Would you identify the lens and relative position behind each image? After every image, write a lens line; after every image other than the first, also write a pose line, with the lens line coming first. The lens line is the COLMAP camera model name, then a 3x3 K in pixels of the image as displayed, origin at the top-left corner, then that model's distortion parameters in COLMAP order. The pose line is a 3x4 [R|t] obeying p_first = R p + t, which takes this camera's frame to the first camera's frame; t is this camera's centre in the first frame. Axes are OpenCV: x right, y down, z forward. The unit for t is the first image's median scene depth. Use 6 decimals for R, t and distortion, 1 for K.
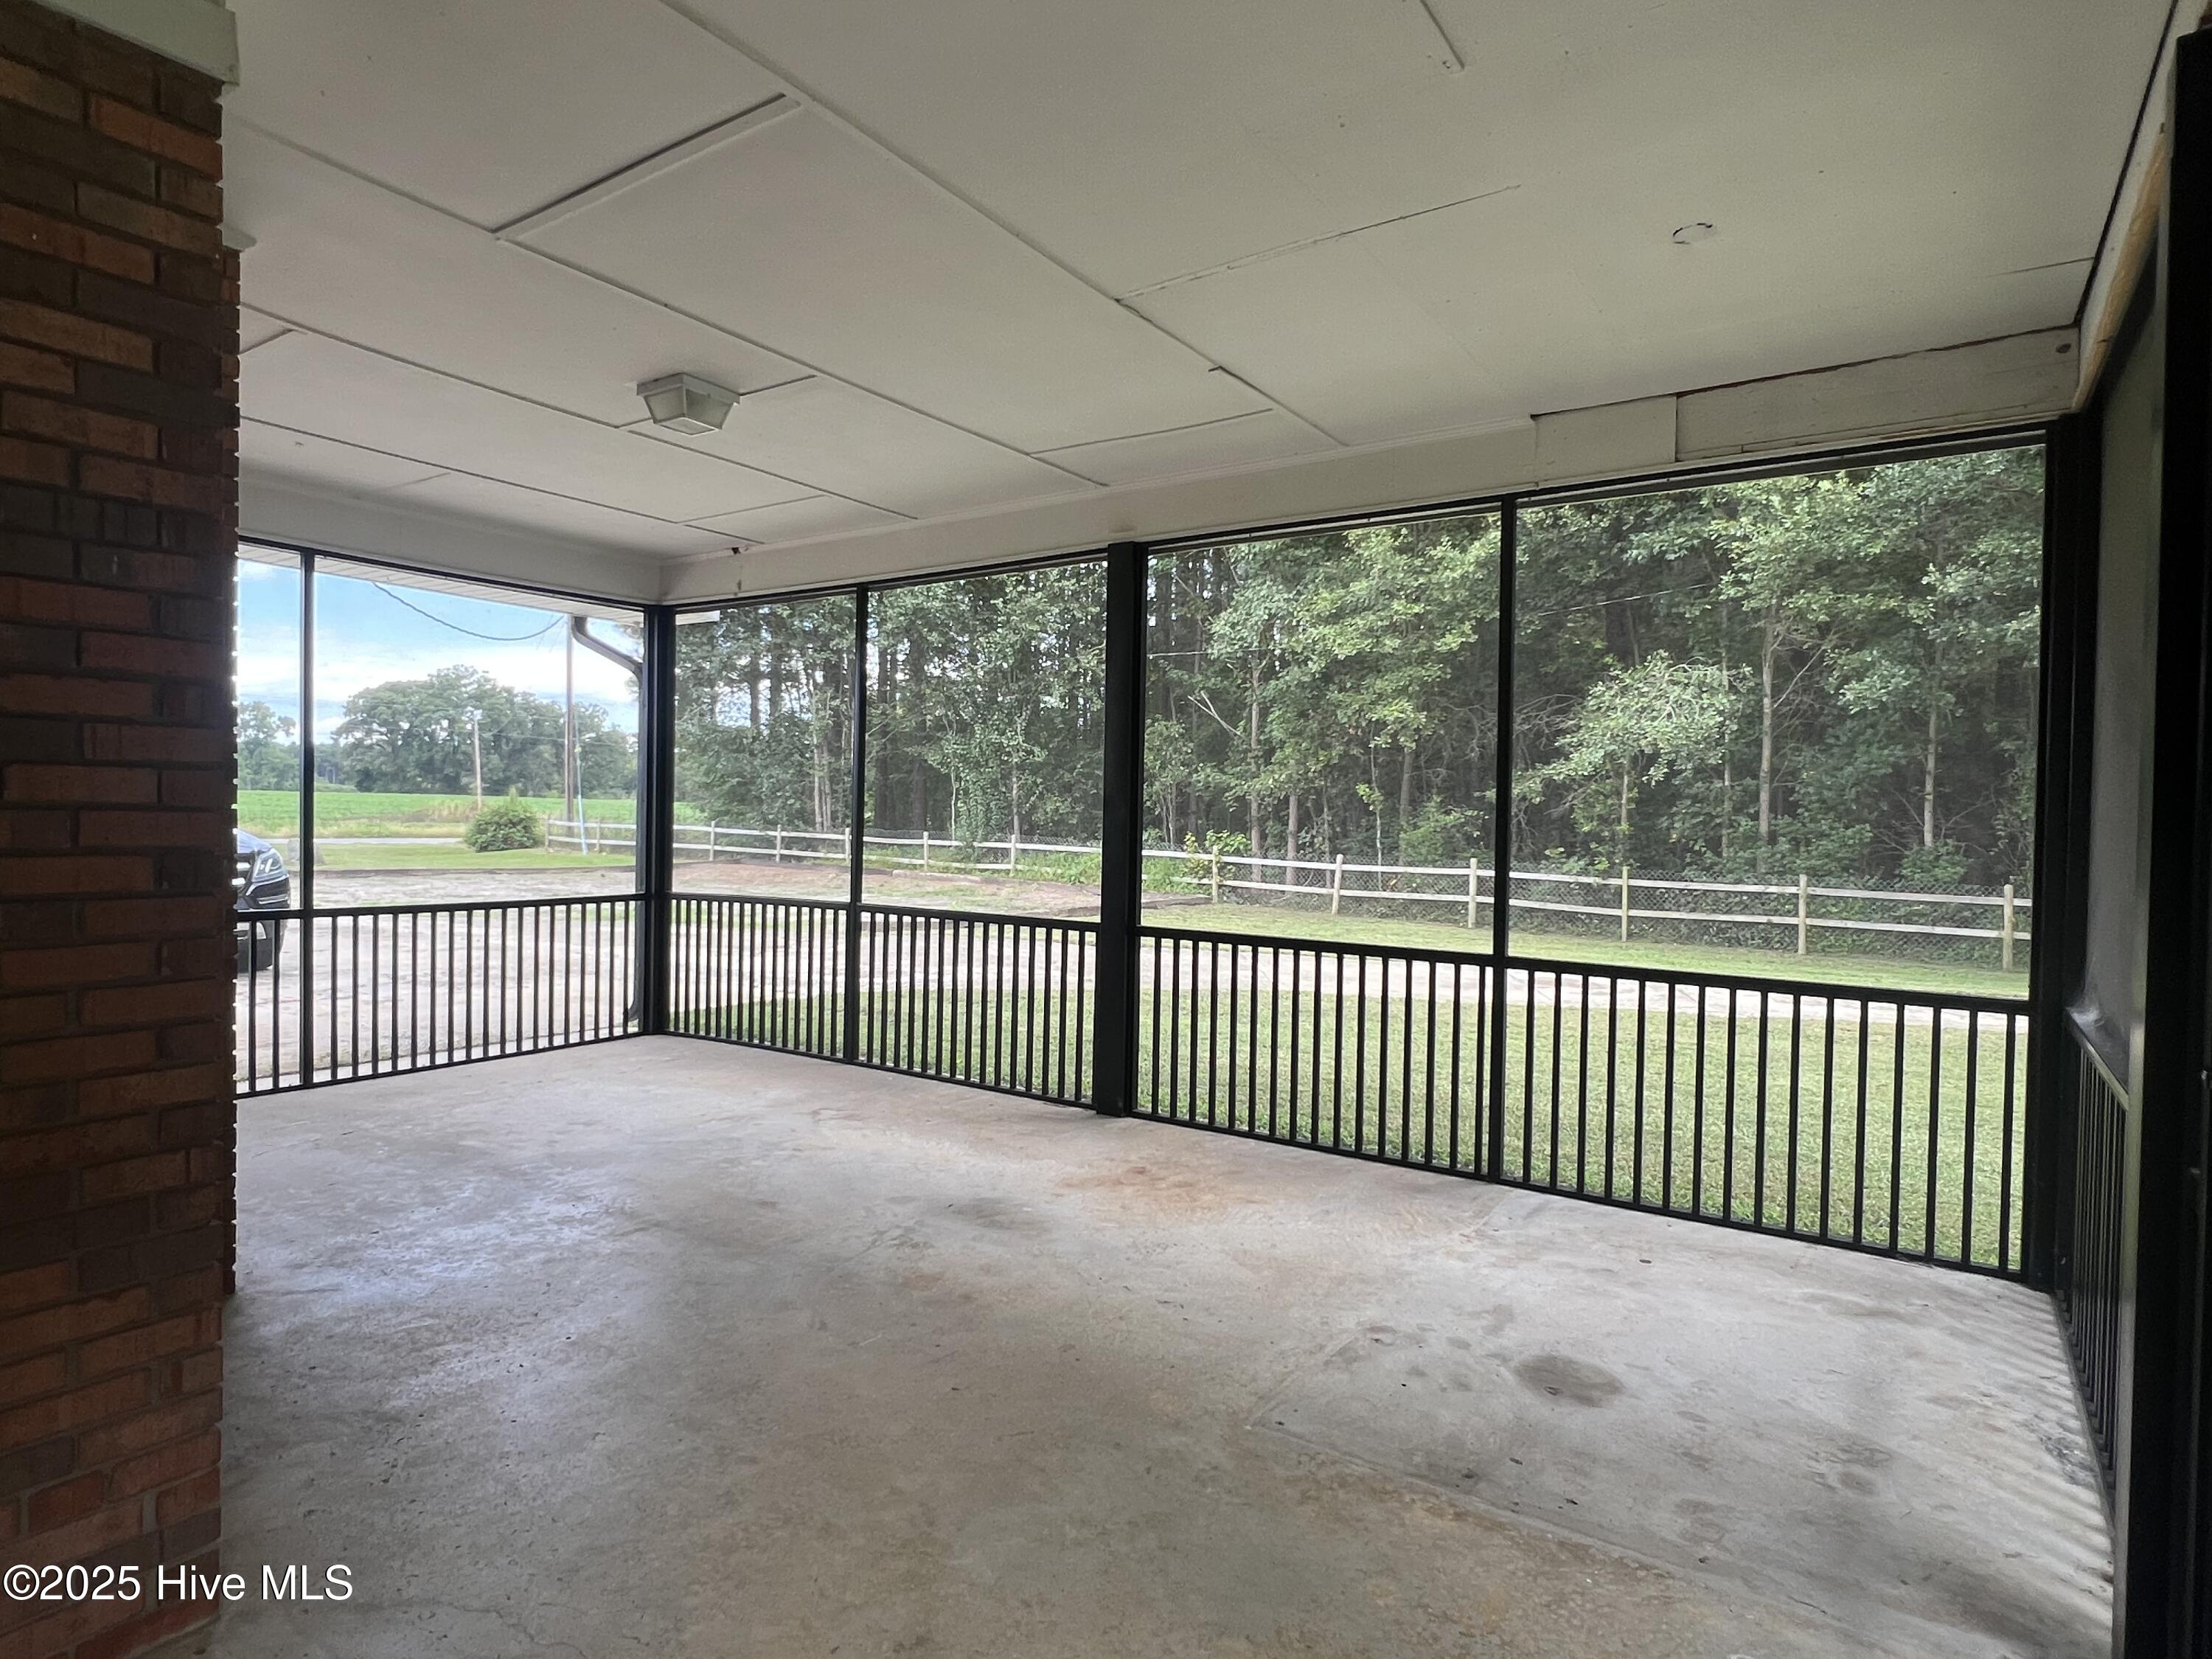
lens RADIAL K [[1229.8, 0, 1097.3], [0, 1229.8, 824.7], [0, 0, 1]] dist [-0.008181, -0.000135]
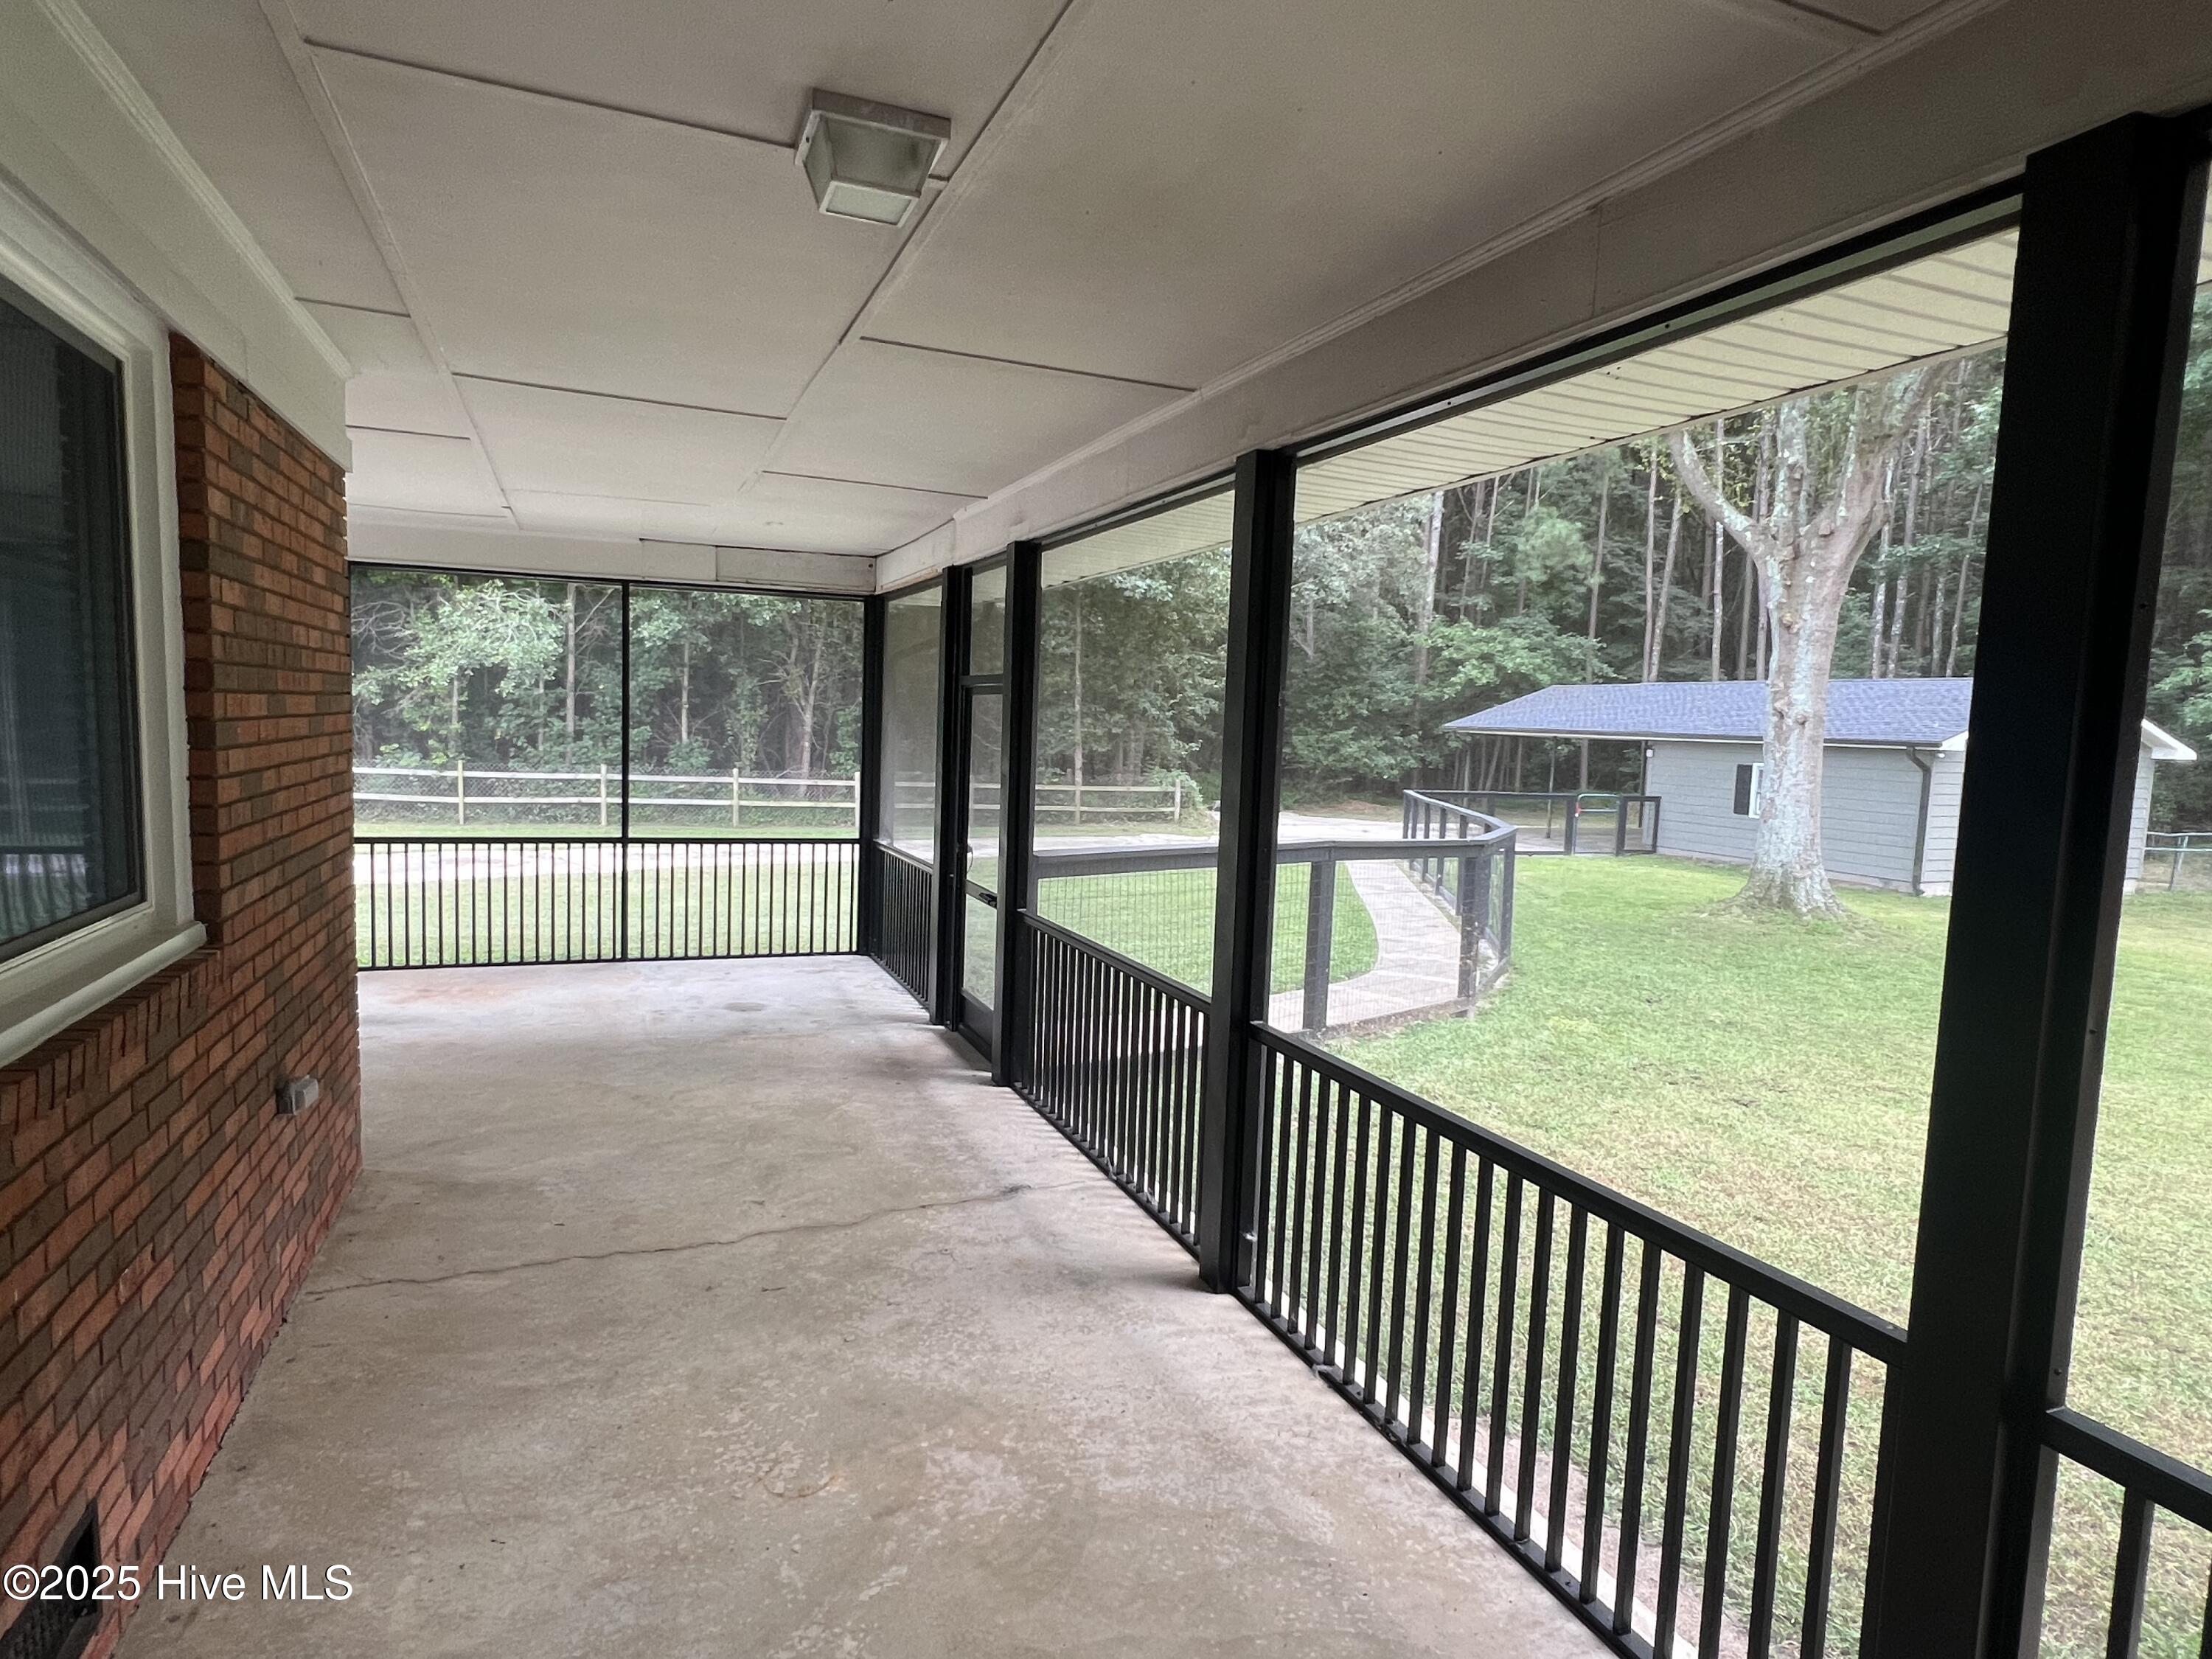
lens RADIAL K [[1229.8, 0, 1097.3], [0, 1229.8, 824.7], [0, 0, 1]] dist [-0.008181, -0.000135]
pose [[0.557331, -0.066998, 0.827583, -0.215053], [-0.017573, 0.995564, 0.092432, -0.025187], [-0.830104, -0.066058, 0.553682, -0.159170]]
